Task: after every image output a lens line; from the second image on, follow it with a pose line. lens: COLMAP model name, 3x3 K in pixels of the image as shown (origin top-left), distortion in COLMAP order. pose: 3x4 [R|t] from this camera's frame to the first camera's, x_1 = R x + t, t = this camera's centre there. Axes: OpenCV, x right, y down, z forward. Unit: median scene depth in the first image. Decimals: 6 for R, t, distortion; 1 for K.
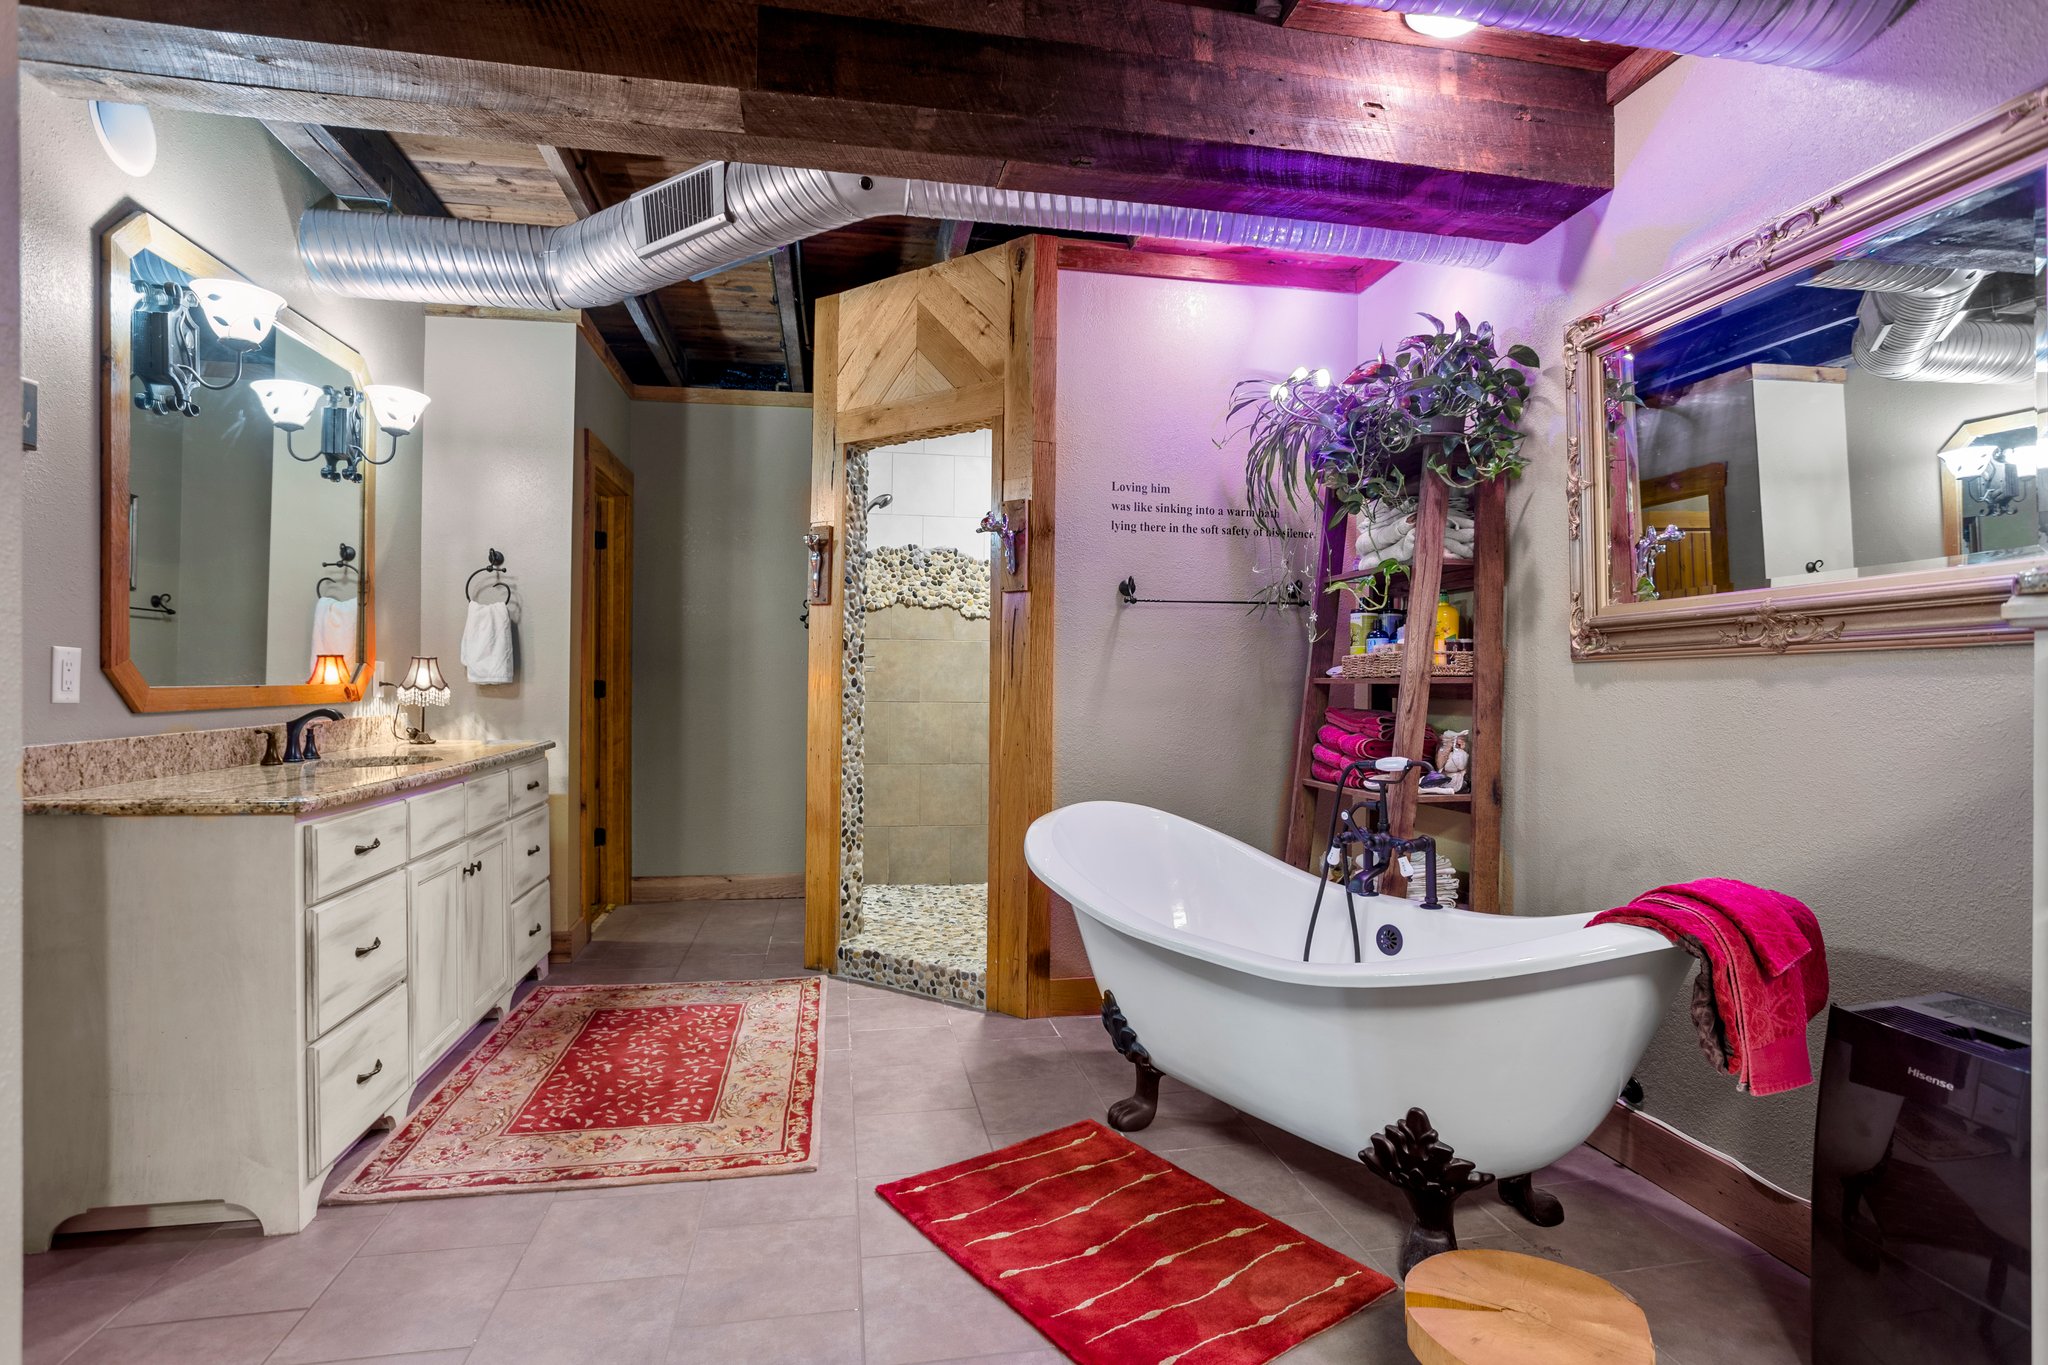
lens RADIAL K [[970.2, 0, 1024.0], [0, 970.2, 682.5], [0, 0, 1]] dist [-0.052991, 0.024795]
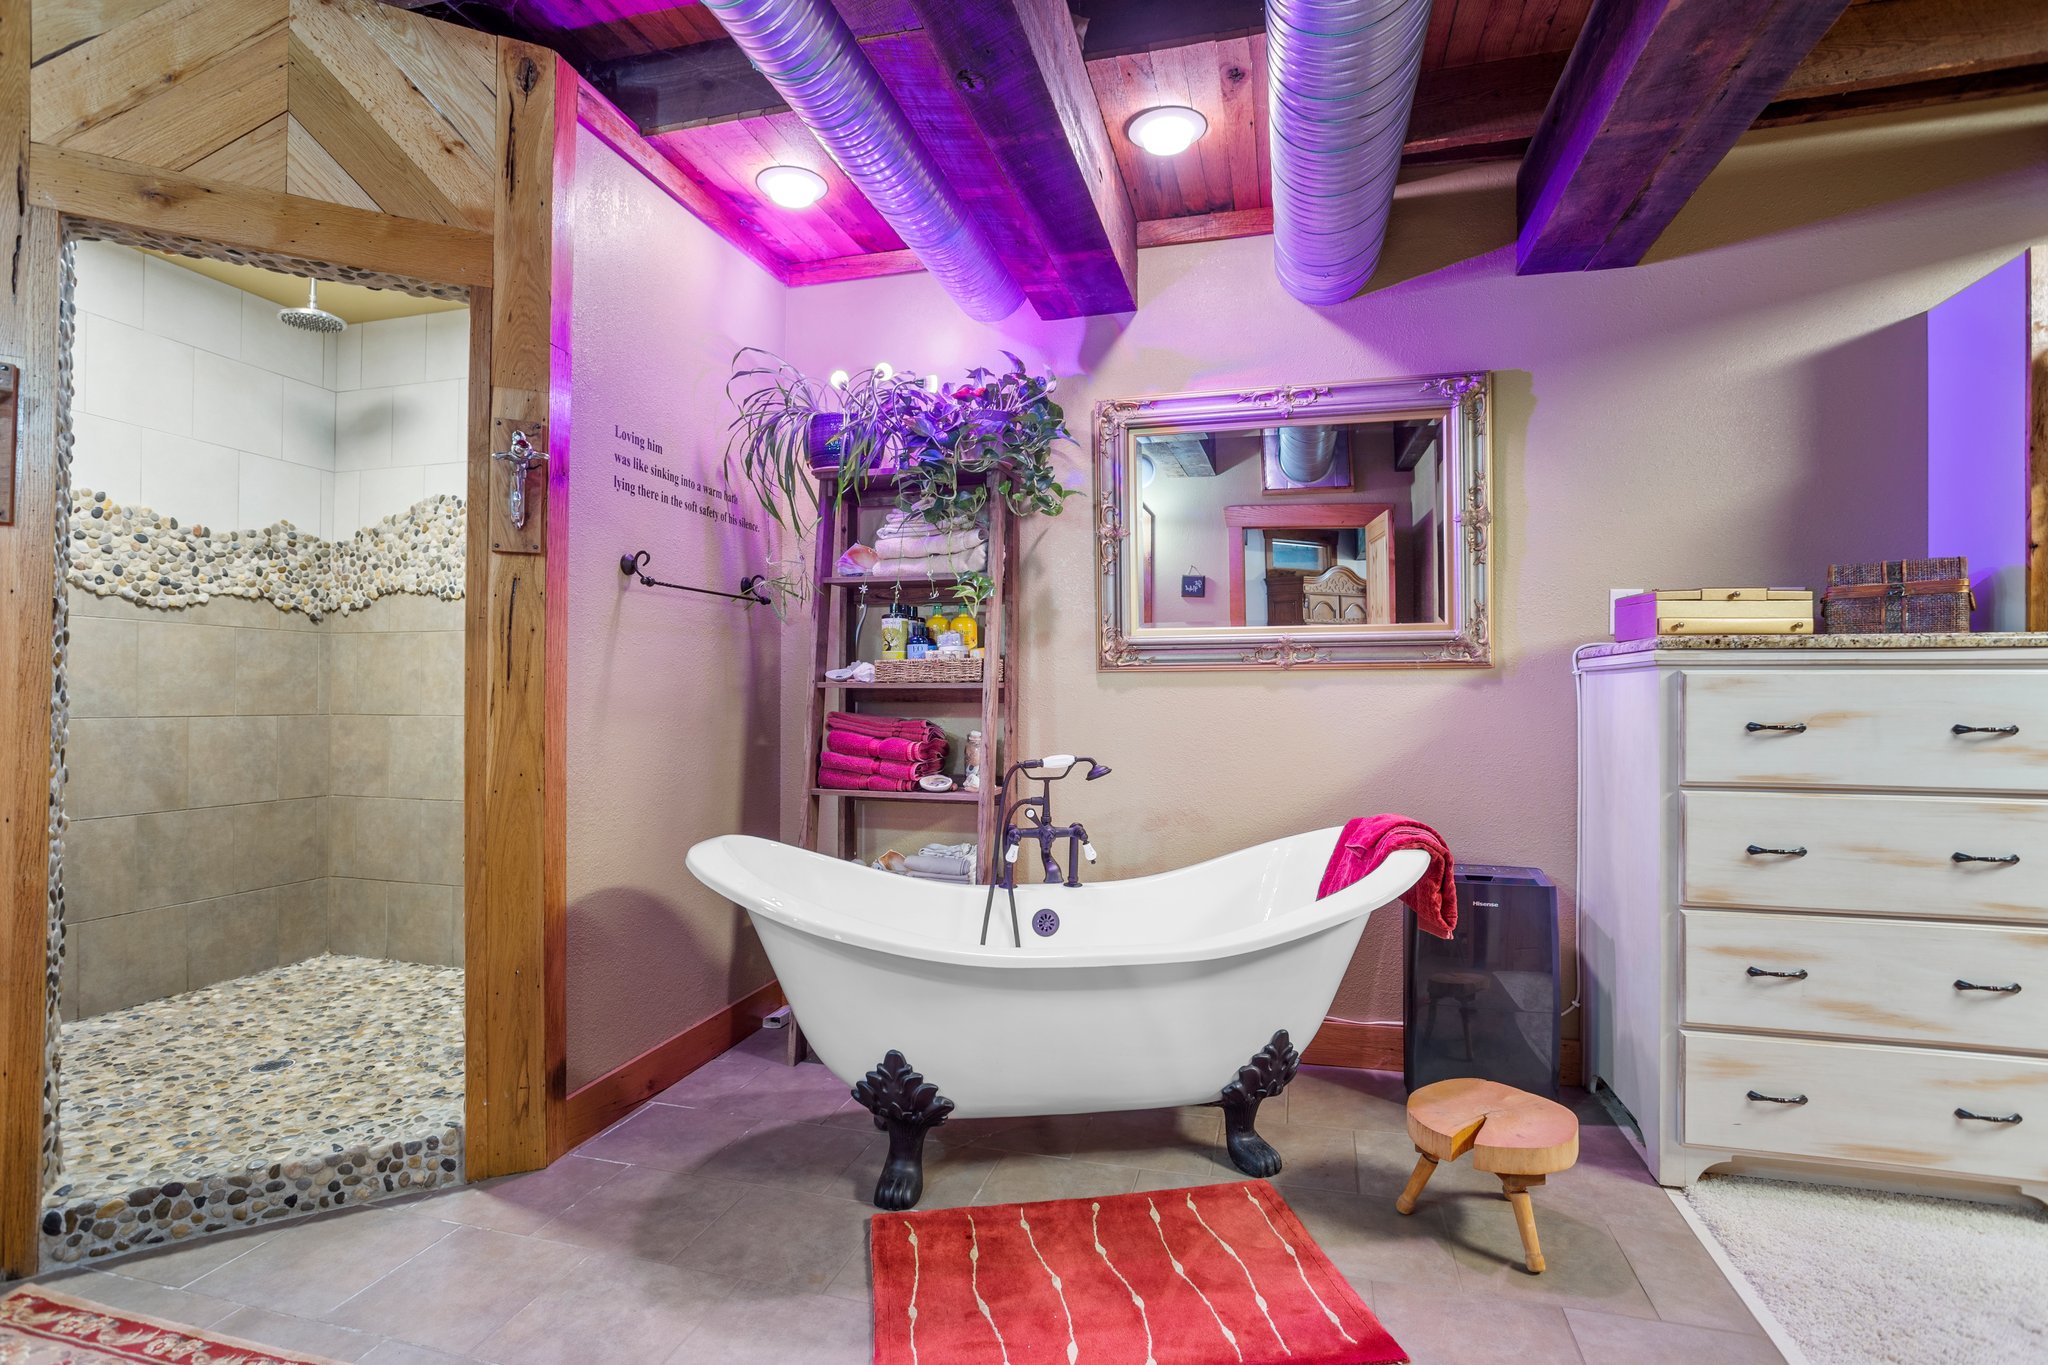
lens RADIAL K [[970.2, 0, 1024.0], [0, 970.2, 682.5], [0, 0, 1]] dist [-0.052991, 0.024795]
pose [[0.464798, 0.007556, 0.885385, -0.444136], [-0.002877, 0.999971, -0.007024, 0.001704], [-0.885412, 0.000718, 0.464806, 0.370623]]
